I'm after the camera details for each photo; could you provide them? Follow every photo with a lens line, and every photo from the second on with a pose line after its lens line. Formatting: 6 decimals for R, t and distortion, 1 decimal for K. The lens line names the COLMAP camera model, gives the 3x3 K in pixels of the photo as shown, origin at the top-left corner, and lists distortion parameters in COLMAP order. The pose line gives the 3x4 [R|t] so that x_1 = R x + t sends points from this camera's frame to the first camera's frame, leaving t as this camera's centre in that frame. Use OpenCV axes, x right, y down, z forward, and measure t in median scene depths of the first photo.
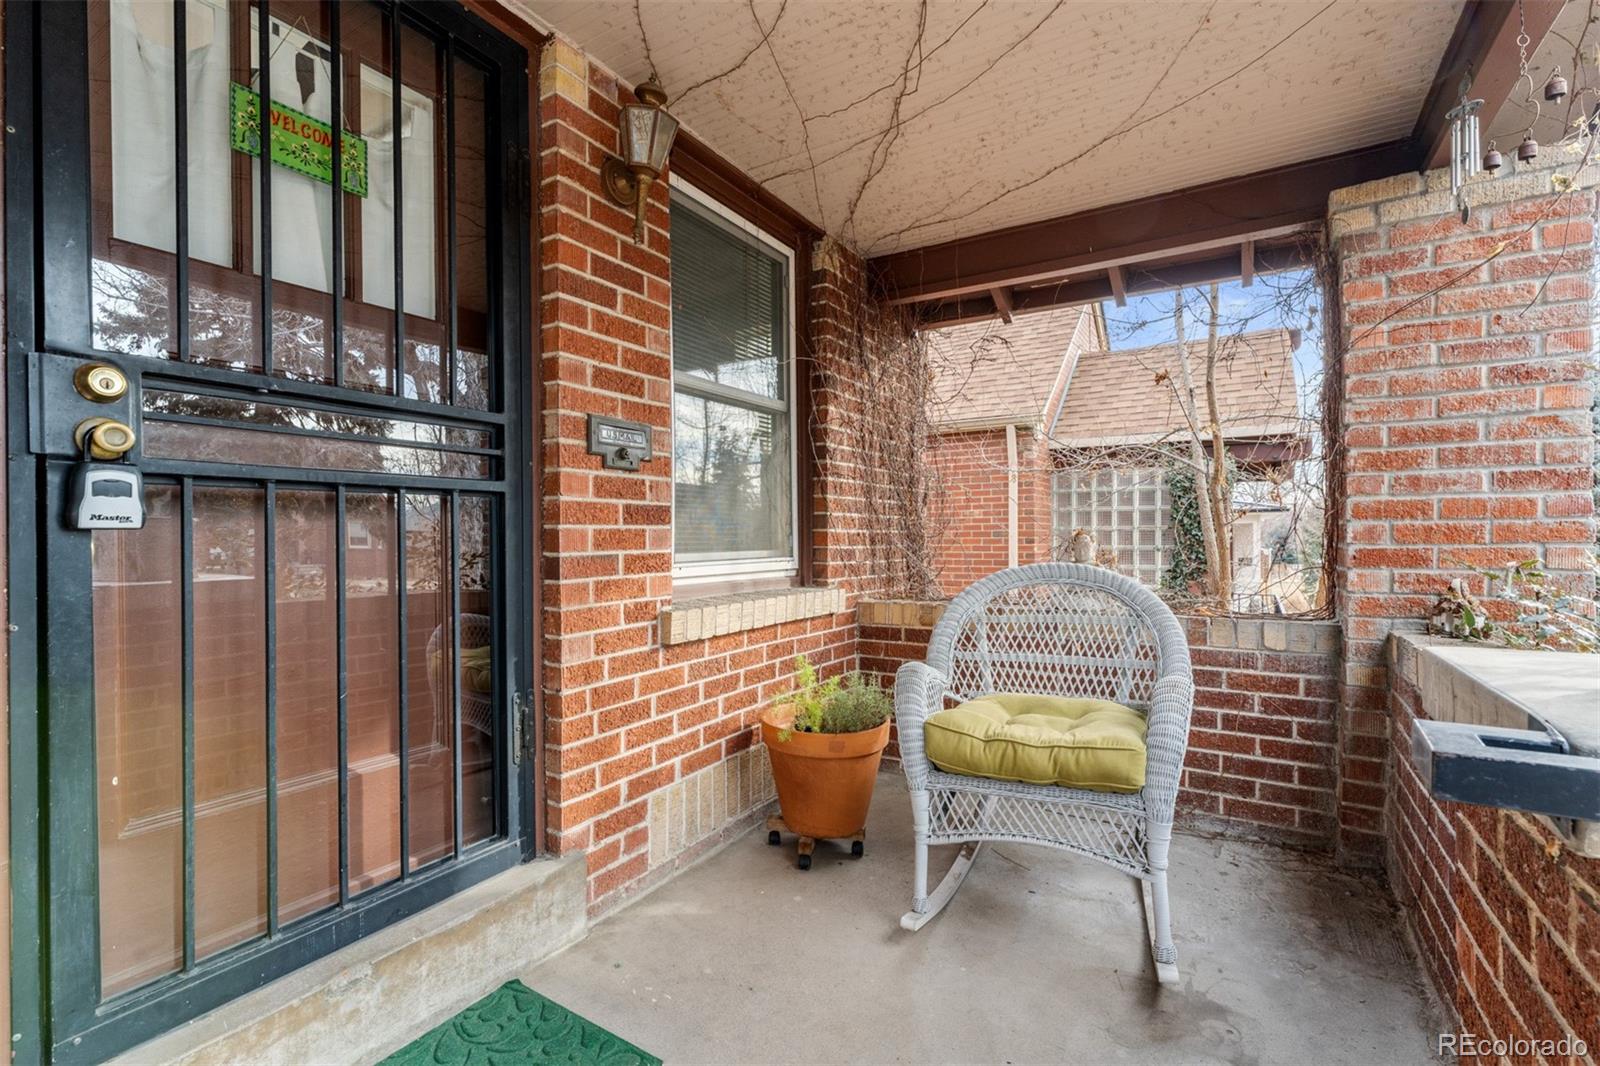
lens RADIAL K [[708.3, 0, 798.3], [0, 708.3, 538.3], [0, 0, 1]] dist [-0.000629, 0.000386]
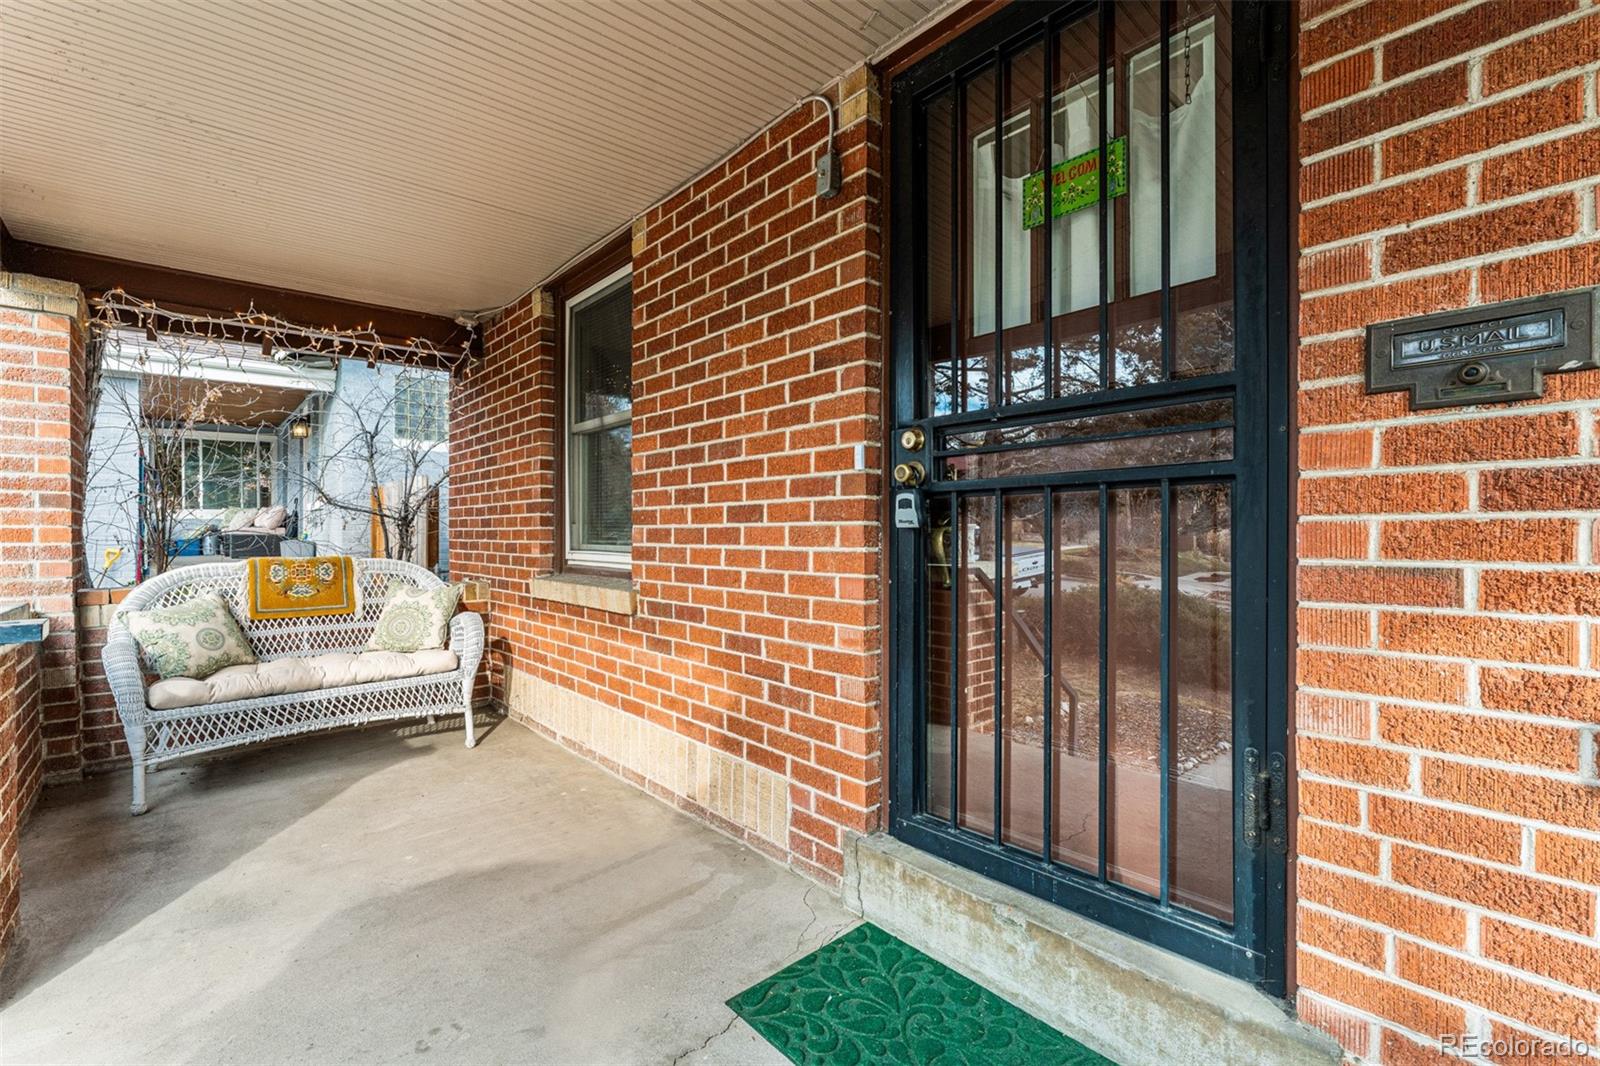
lens RADIAL K [[708.3, 0, 798.1], [0, 708.3, 530.3], [0, 0, 1]] dist [-0.000629, 0.000386]
pose [[-0.289201, 0.004843, -0.957256, 0.406371], [0.001289, 0.999988, 0.004670, -0.009198], [0.957268, 0.000117, -0.289203, 0.715437]]
